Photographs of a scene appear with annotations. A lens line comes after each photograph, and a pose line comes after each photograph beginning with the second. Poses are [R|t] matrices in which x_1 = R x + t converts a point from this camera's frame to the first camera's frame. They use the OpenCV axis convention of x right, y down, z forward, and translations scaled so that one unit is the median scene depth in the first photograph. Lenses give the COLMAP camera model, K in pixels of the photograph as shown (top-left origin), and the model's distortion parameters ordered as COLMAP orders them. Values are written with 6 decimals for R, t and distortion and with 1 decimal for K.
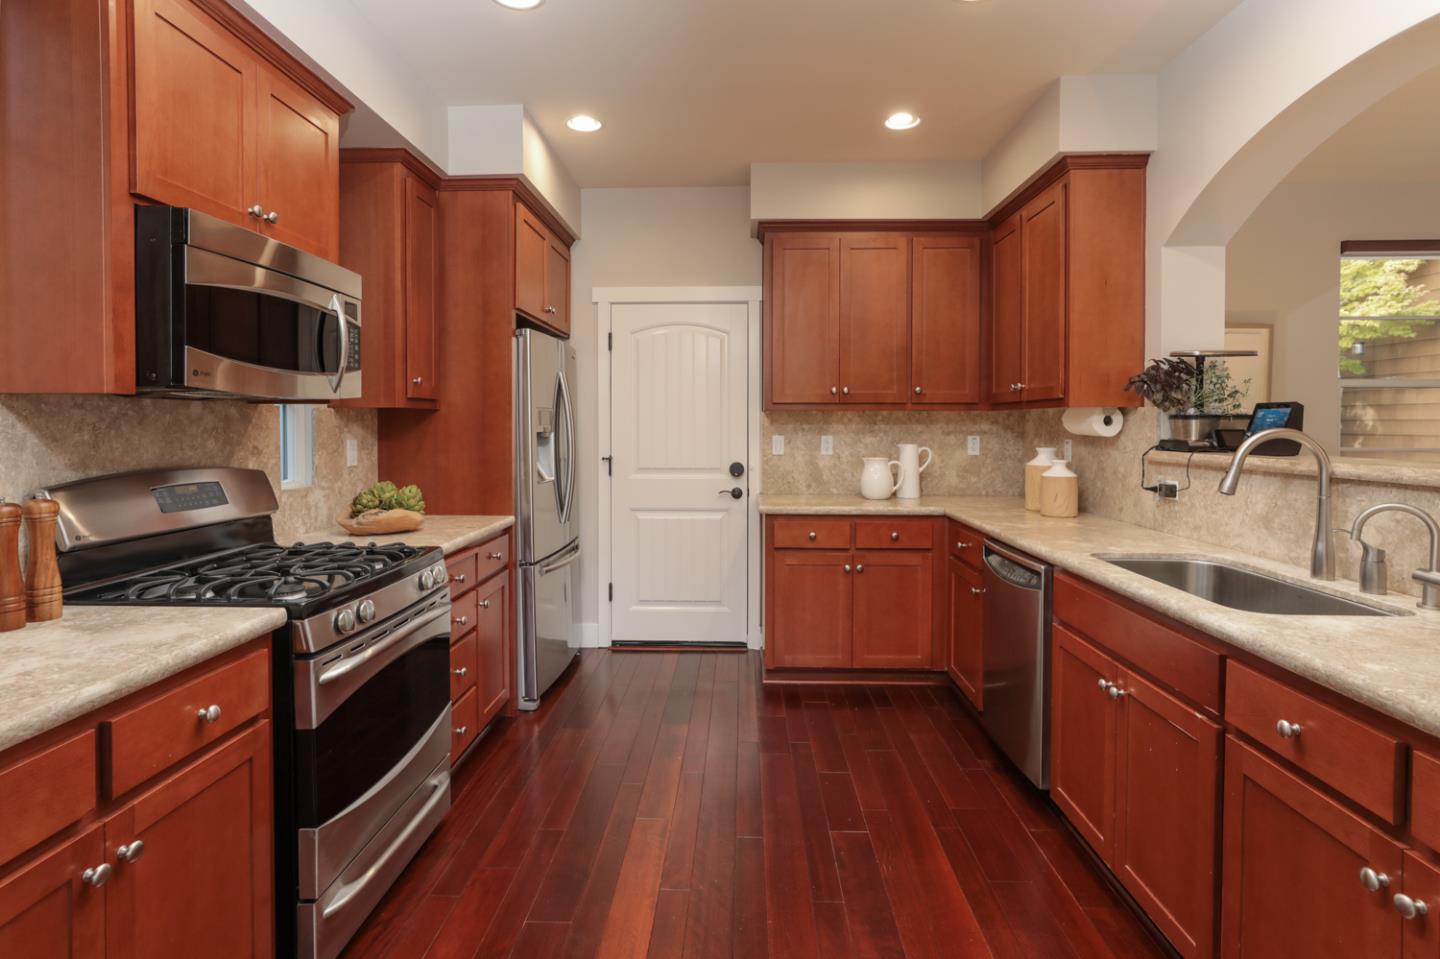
lens RADIAL K [[718.1, 0, 719.9], [0, 718.1, 433.7], [0, 0, 1]] dist [-0.017423, 0.007018]
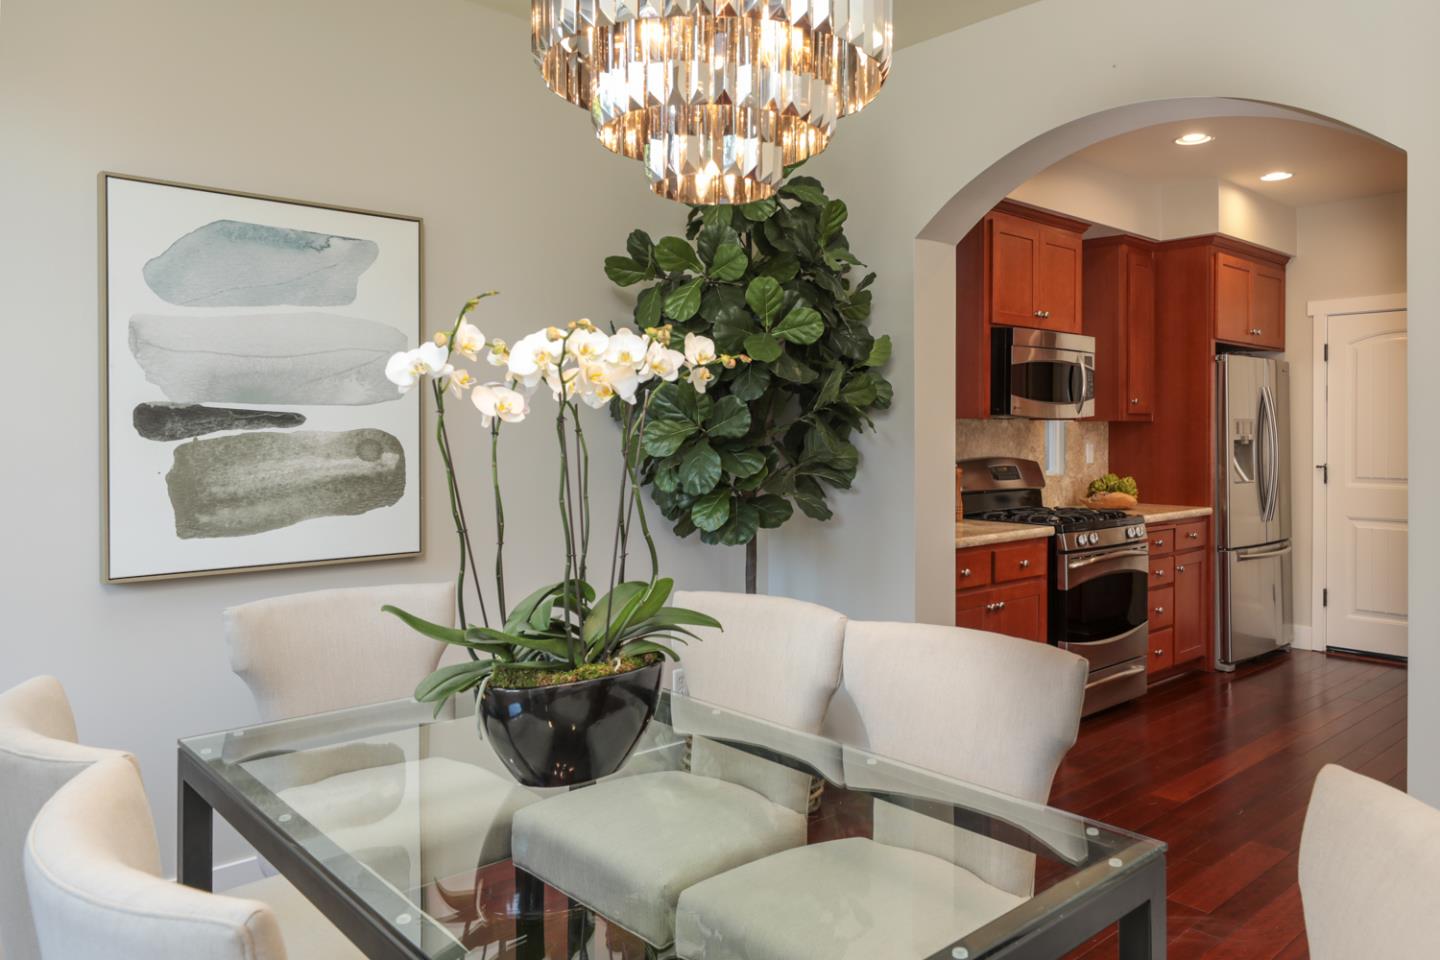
lens RADIAL K [[1052.1, 0, 774.9], [0, 1052.1, 430.4], [0, 0, 1]] dist [0.002988, 0.001876]
pose [[0.713732, 0.004777, -0.700402, 0.468441], [-0.012583, 0.999903, -0.006003, 0.002324], [0.700305, 0.013098, 0.713723, -0.865100]]
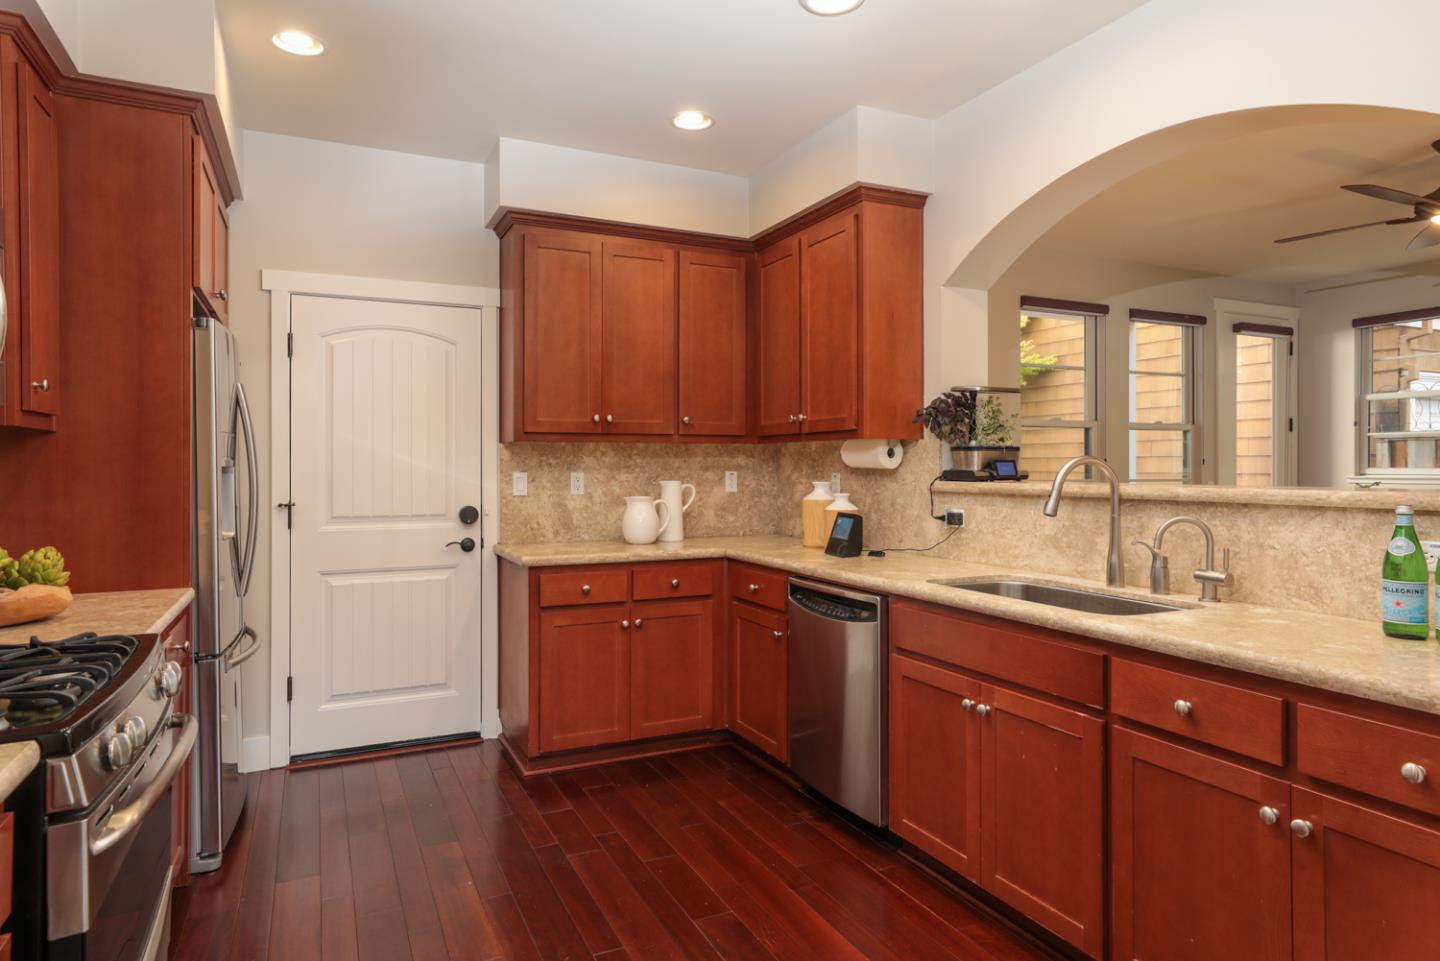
lens RADIAL K [[850.2, 0, 717.3], [0, 850.2, 461.3], [0, 0, 1]] dist [-0.002283, 0.003212]
pose [[0.888415, 0.000082, 0.459042, -0.224974], [0.008848, 0.999811, -0.017303, 0.012395], [-0.458957, 0.019434, 0.888246, 0.045220]]
